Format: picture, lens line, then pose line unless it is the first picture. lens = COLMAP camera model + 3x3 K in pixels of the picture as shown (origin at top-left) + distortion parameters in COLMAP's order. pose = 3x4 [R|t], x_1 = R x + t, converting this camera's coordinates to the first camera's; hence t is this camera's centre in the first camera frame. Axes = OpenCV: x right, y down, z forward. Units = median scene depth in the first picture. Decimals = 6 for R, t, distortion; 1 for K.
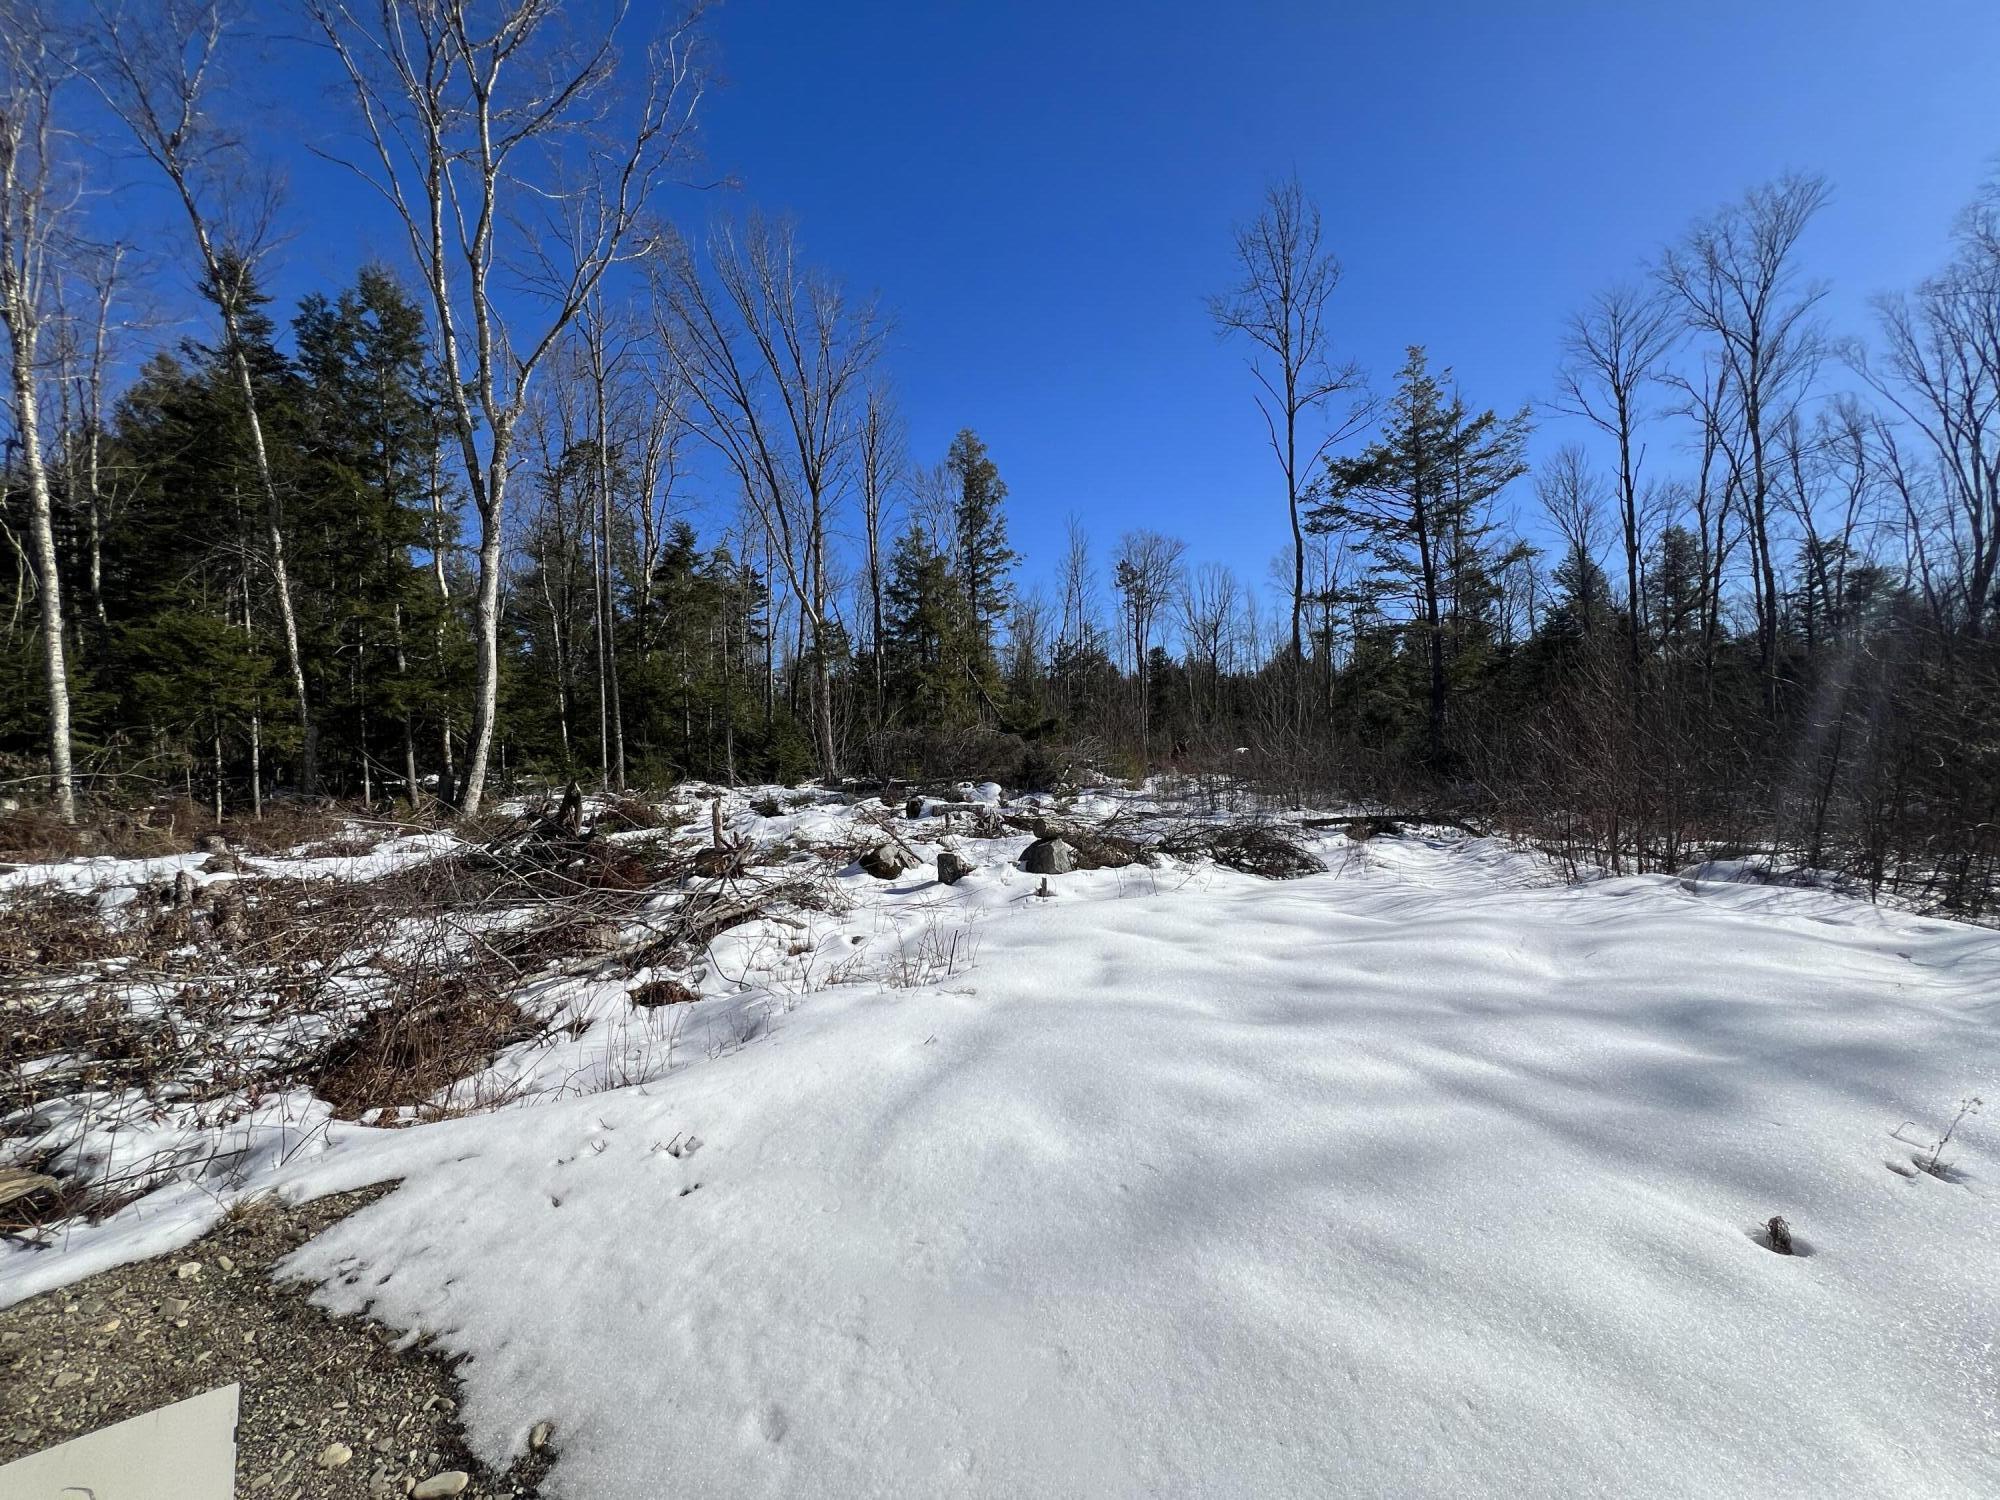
lens RADIAL K [[796.2, 0, 997.3], [0, 796.2, 746.1], [0, 0, 1]] dist [-0.004142, 0.000566]
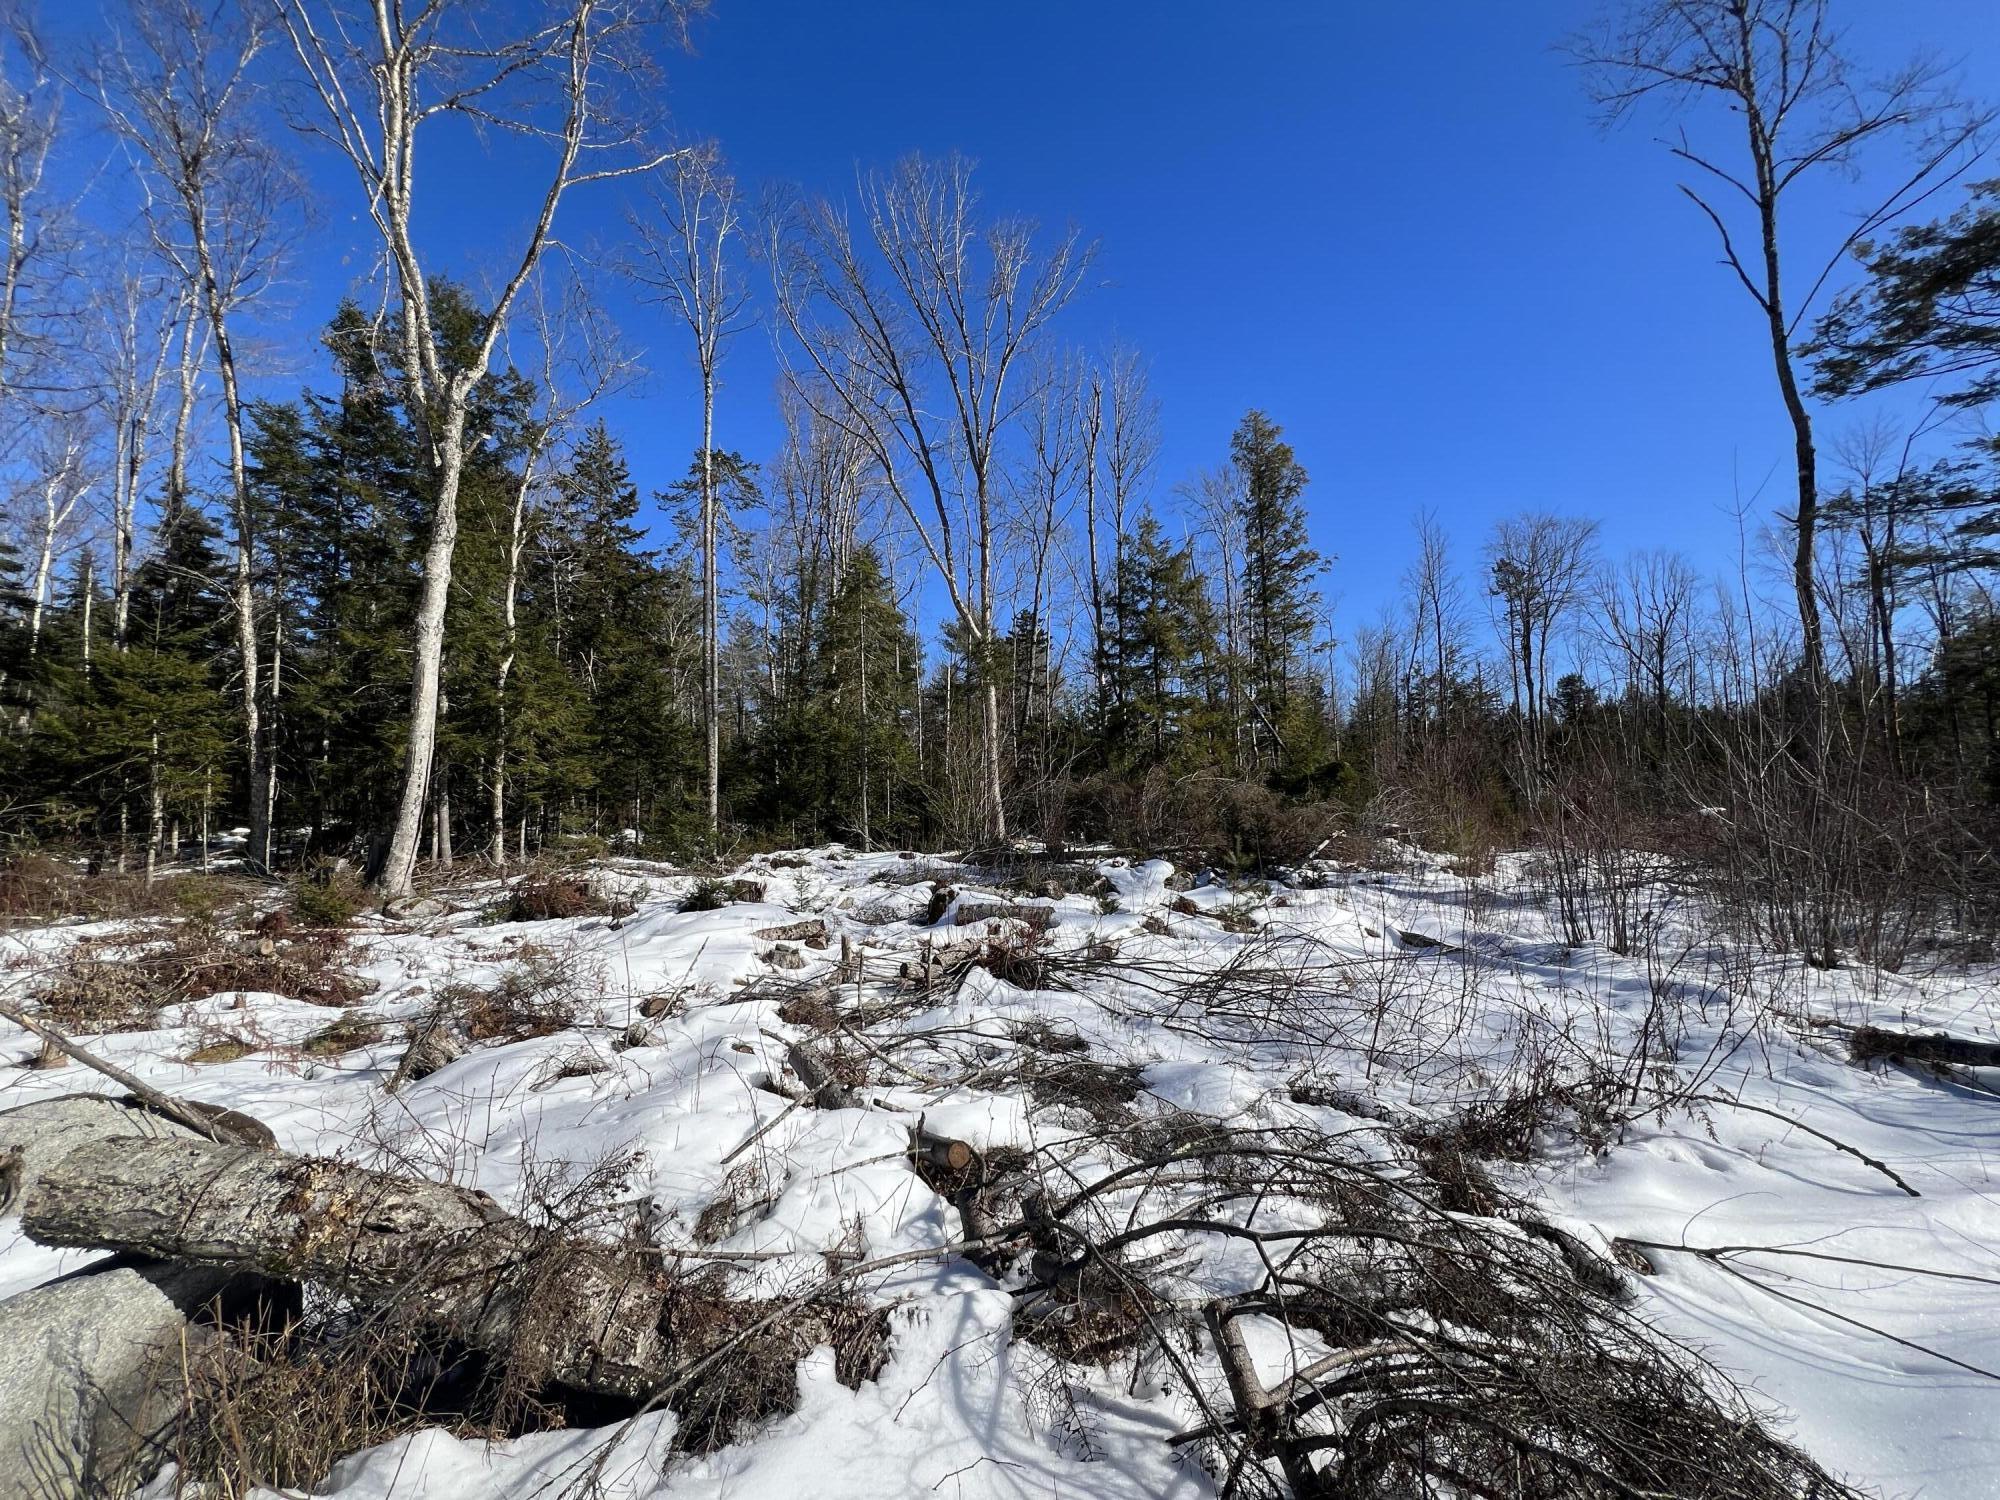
lens RADIAL K [[796.2, 0, 1003.5], [0, 796.2, 749.4], [0, 0, 1]] dist [-0.004142, 0.000566]
pose [[0.903774, -0.025470, -0.427252, 0.069949], [-0.004110, 0.997665, -0.068168, 0.001295], [0.427991, 0.063365, 0.901559, 0.182711]]
